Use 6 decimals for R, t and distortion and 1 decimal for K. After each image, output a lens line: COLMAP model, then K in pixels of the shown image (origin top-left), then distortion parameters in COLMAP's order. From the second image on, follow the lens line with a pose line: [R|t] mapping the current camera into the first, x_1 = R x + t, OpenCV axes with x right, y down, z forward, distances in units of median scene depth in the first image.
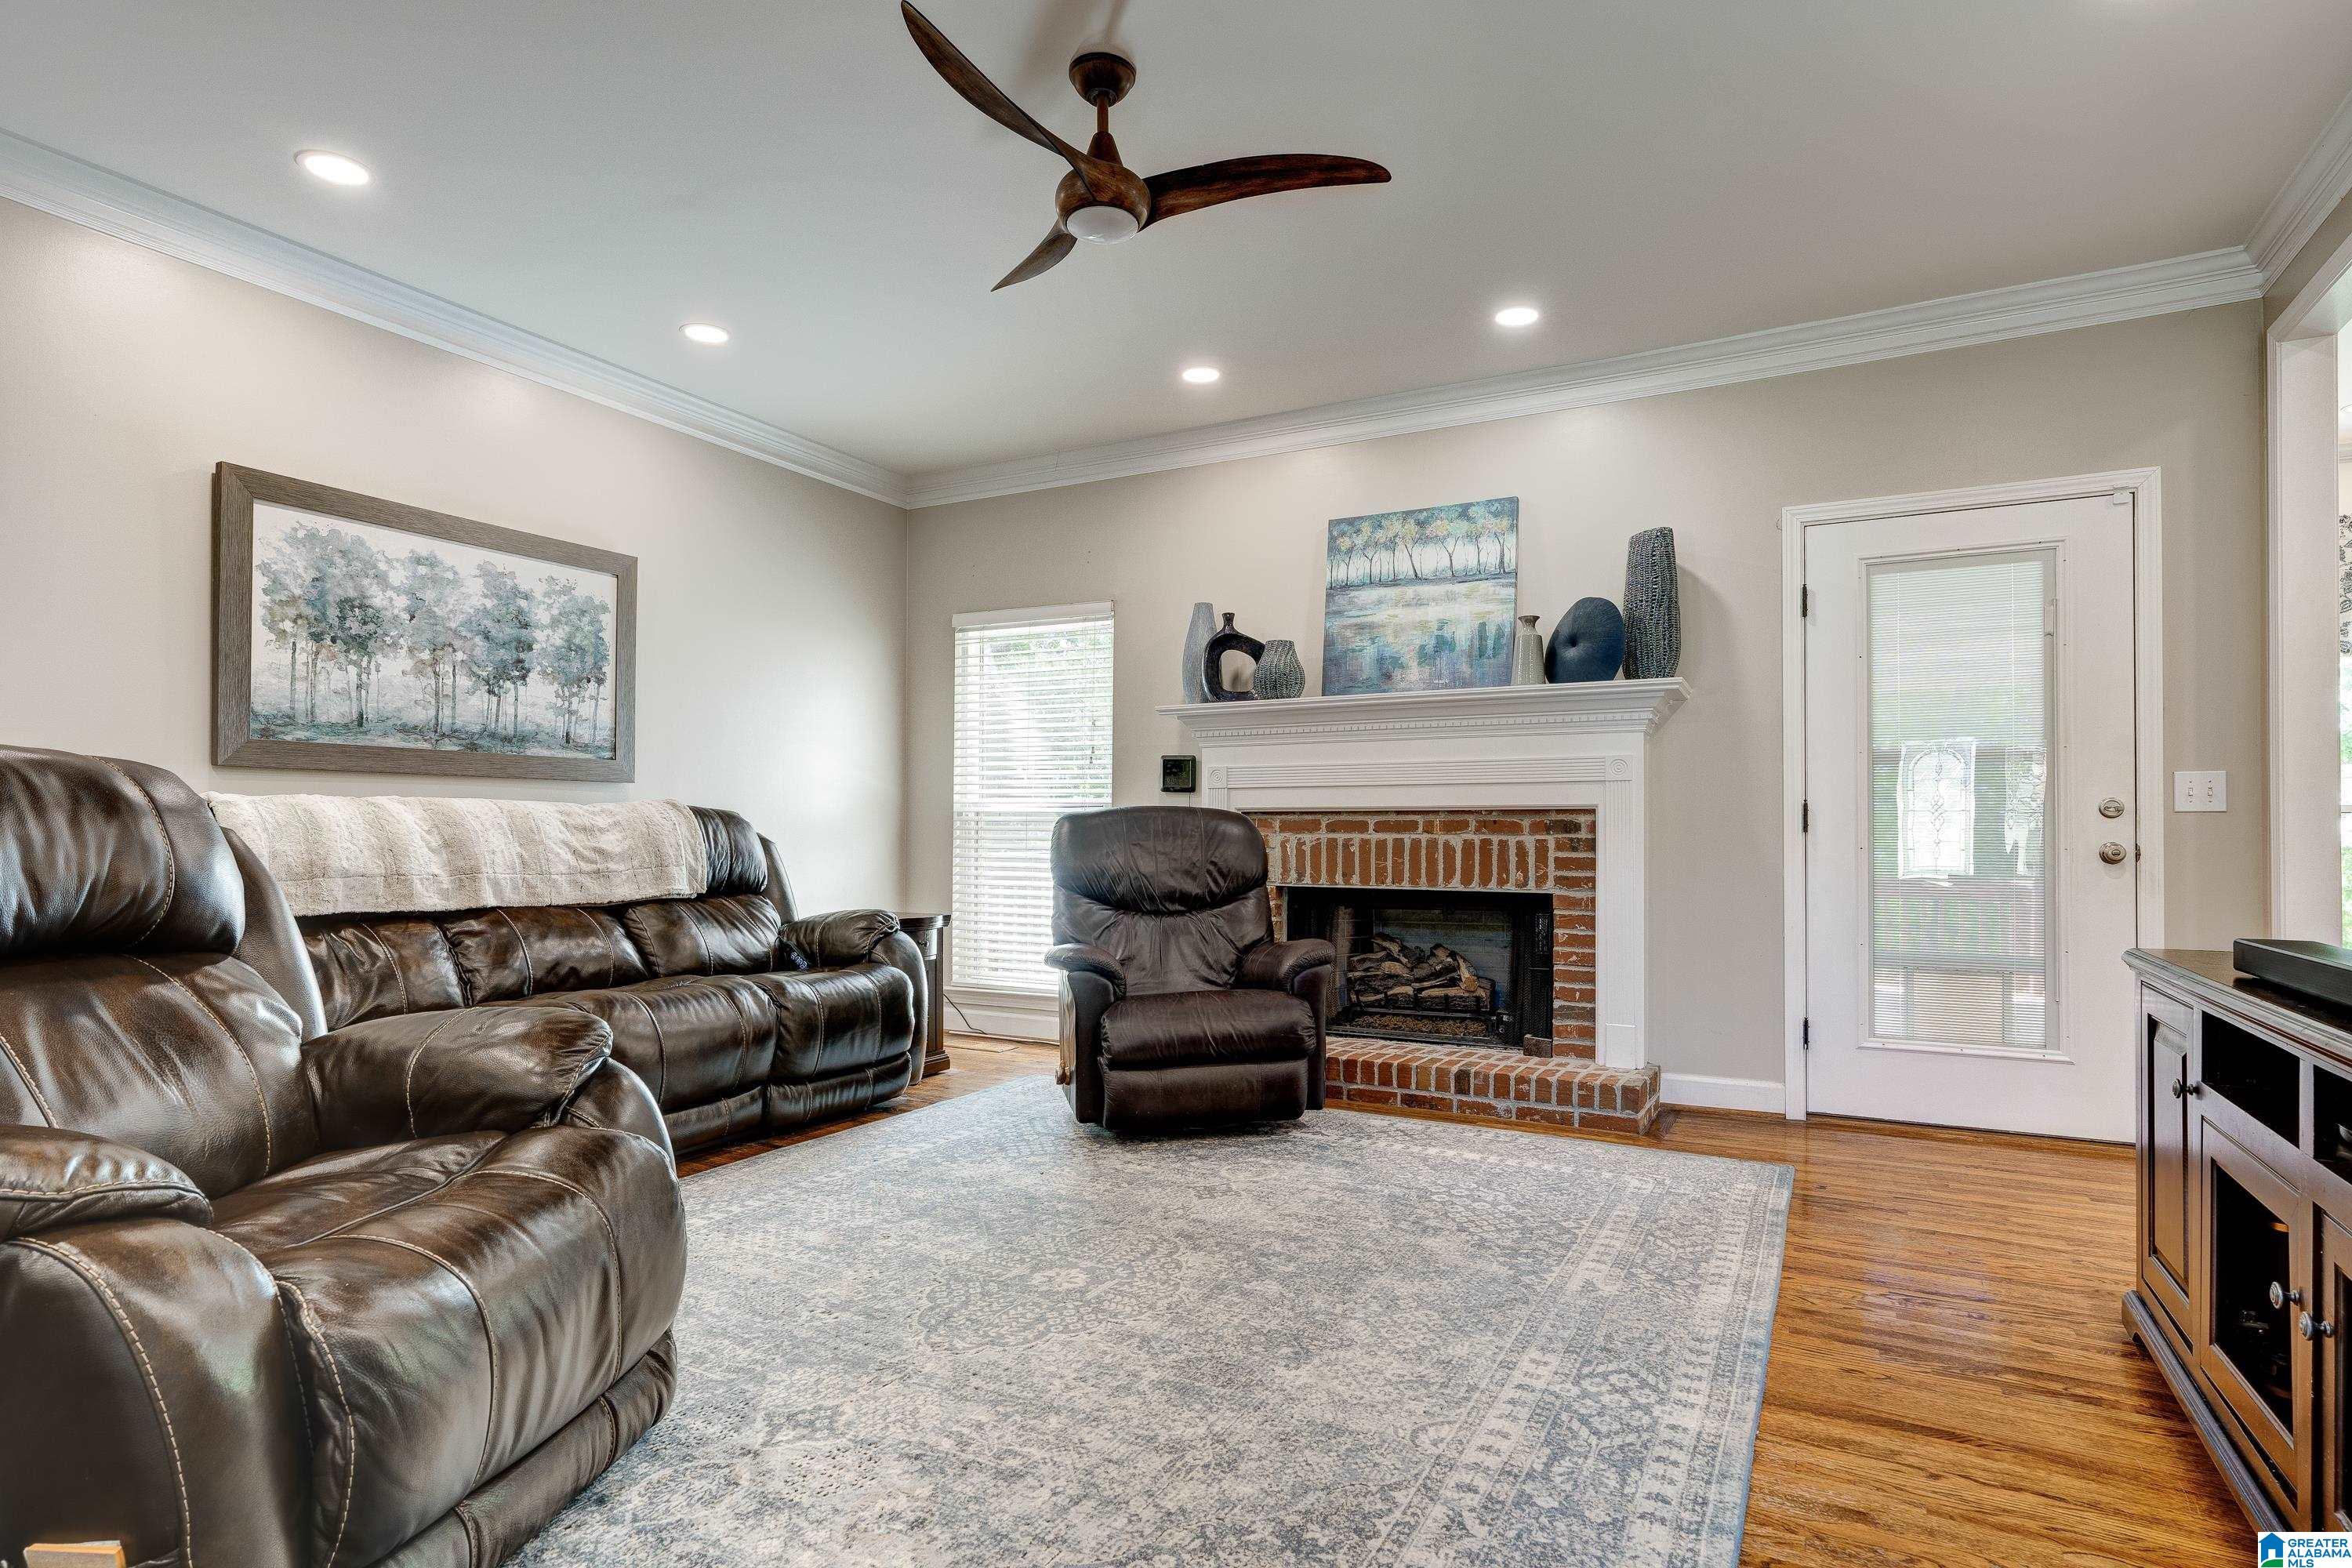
lens RADIAL K [[1158.9, 0, 1220.7], [0, 1158.9, 824.6], [0, 0, 1]] dist [-0.005017, -0.001438]
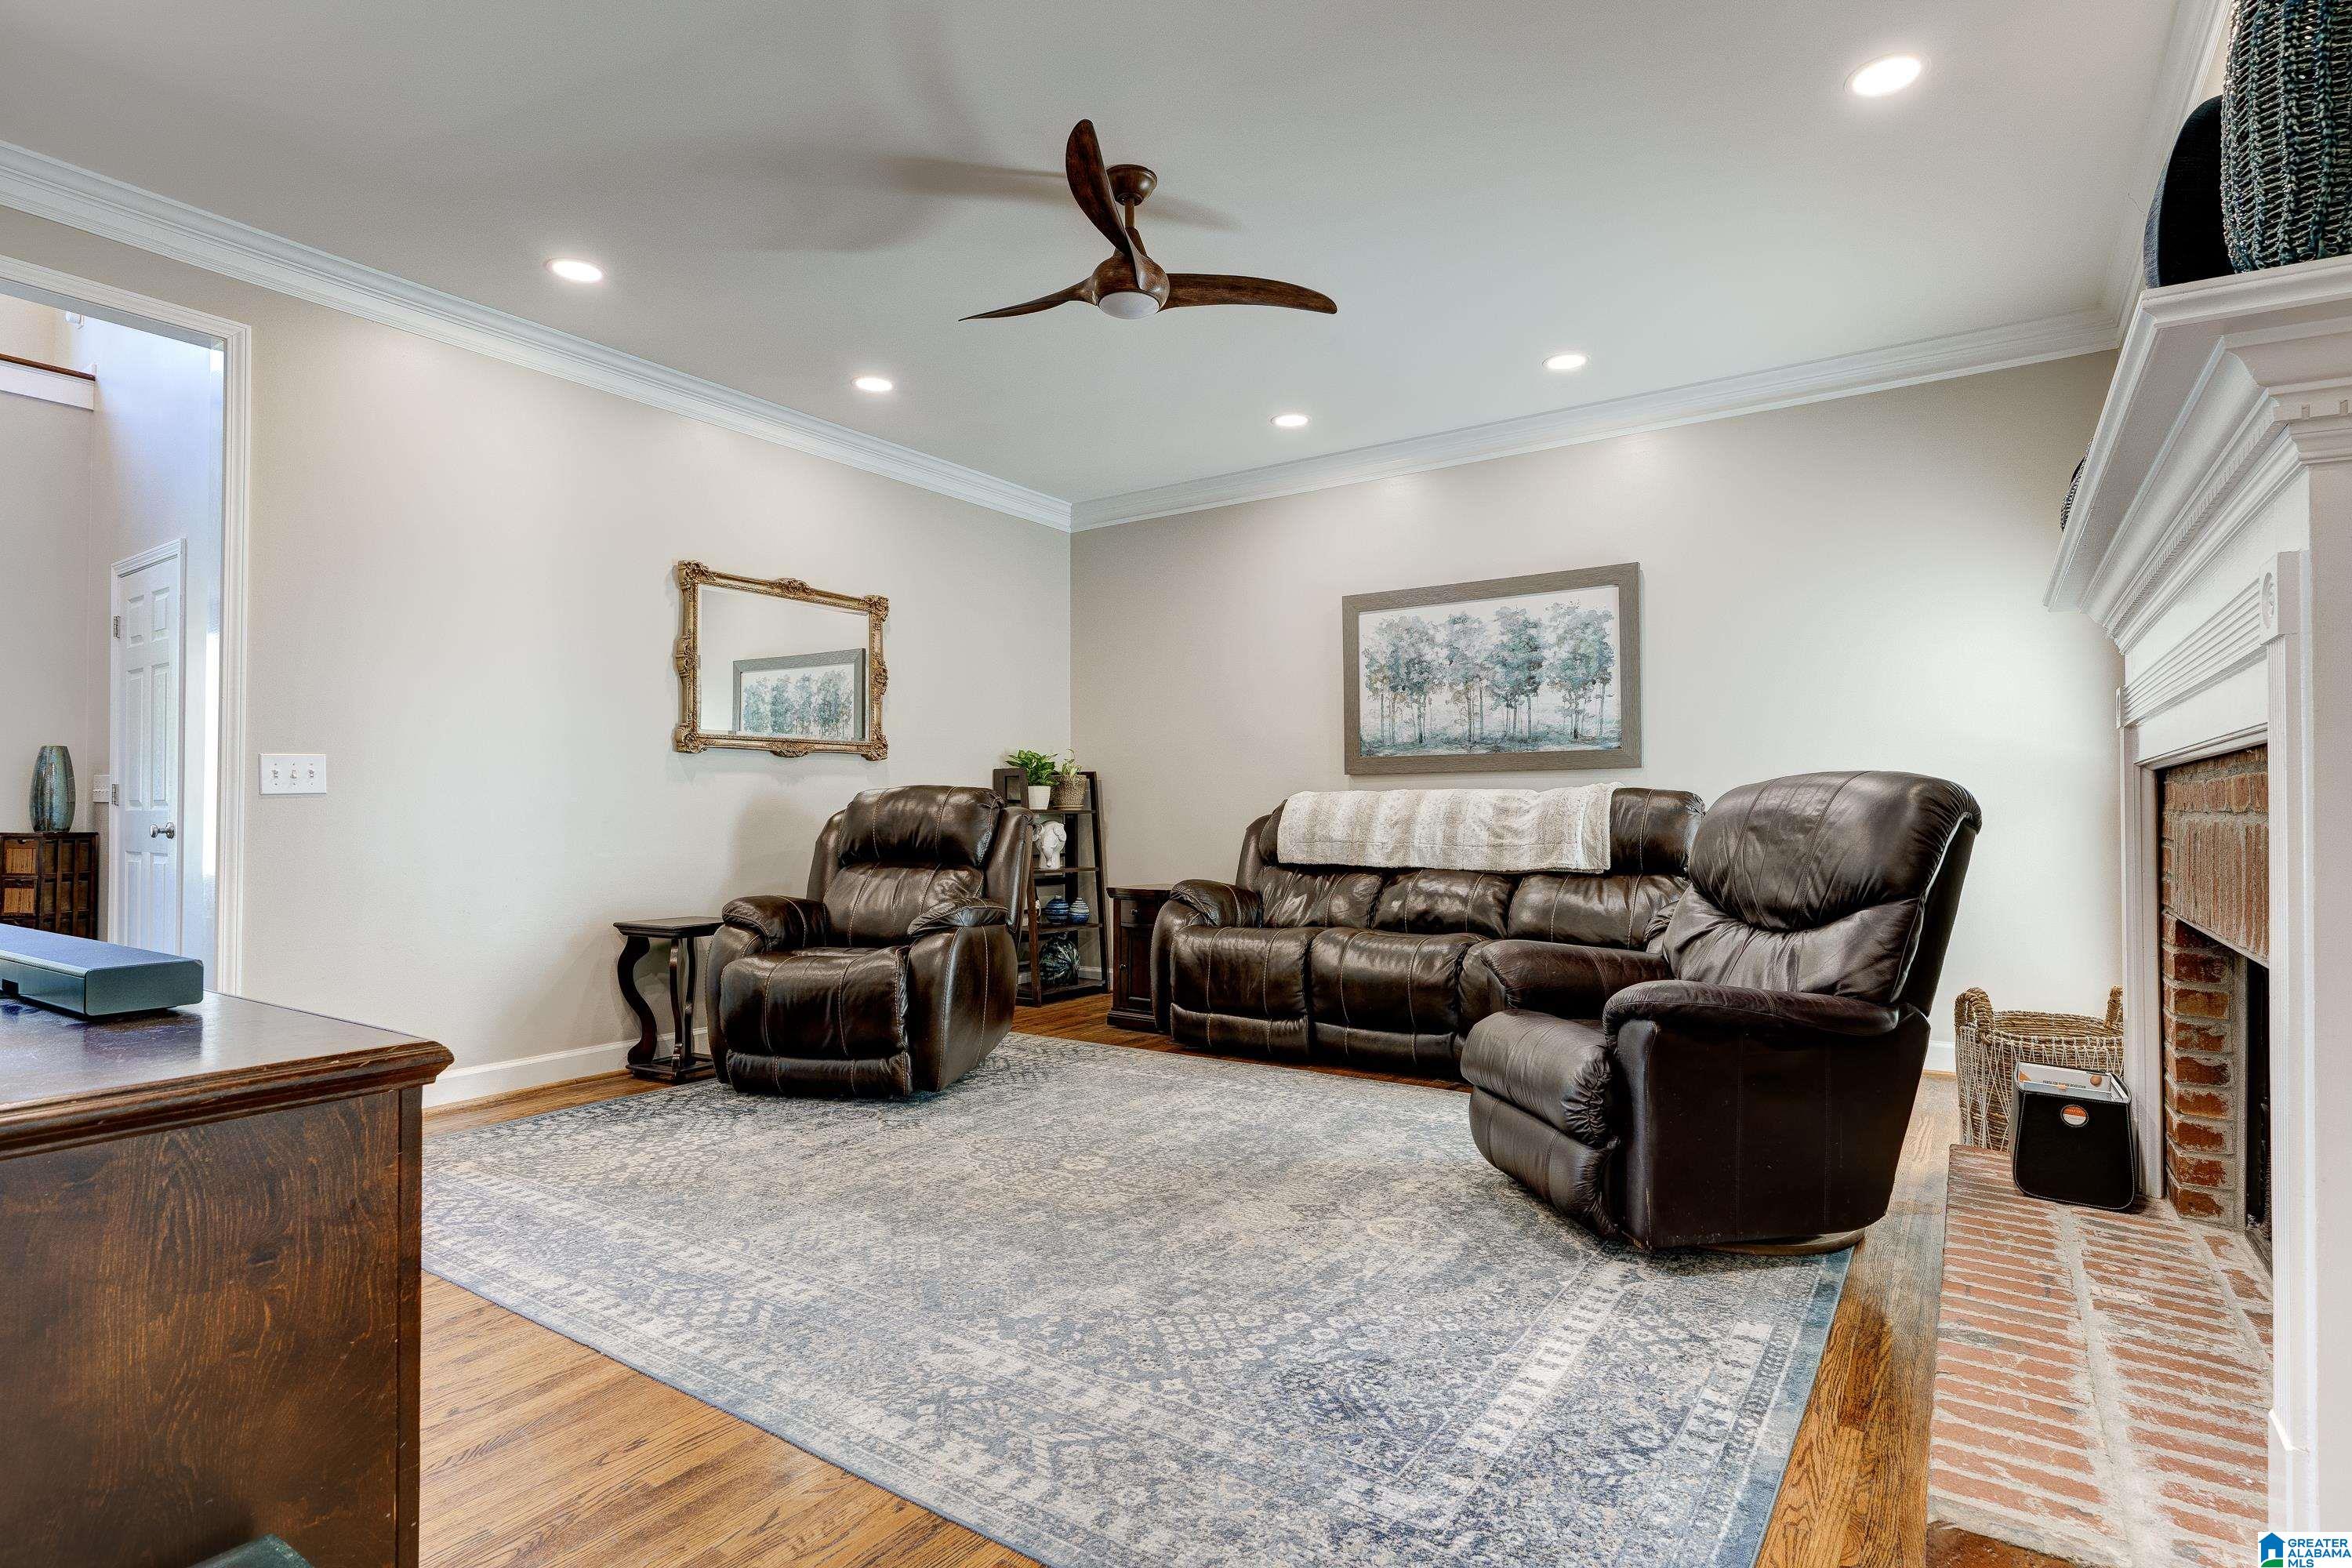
lens RADIAL K [[1134.3, 0, 1176.7], [0, 1134.3, 797.6], [0, 0, 1]] dist [-0.007897, 0.000268]
pose [[-0.080443, -0.014829, -0.996649, 0.756970], [0.010391, 0.999823, -0.015715, 0.005602], [0.996705, -0.011621, -0.080275, 0.822046]]
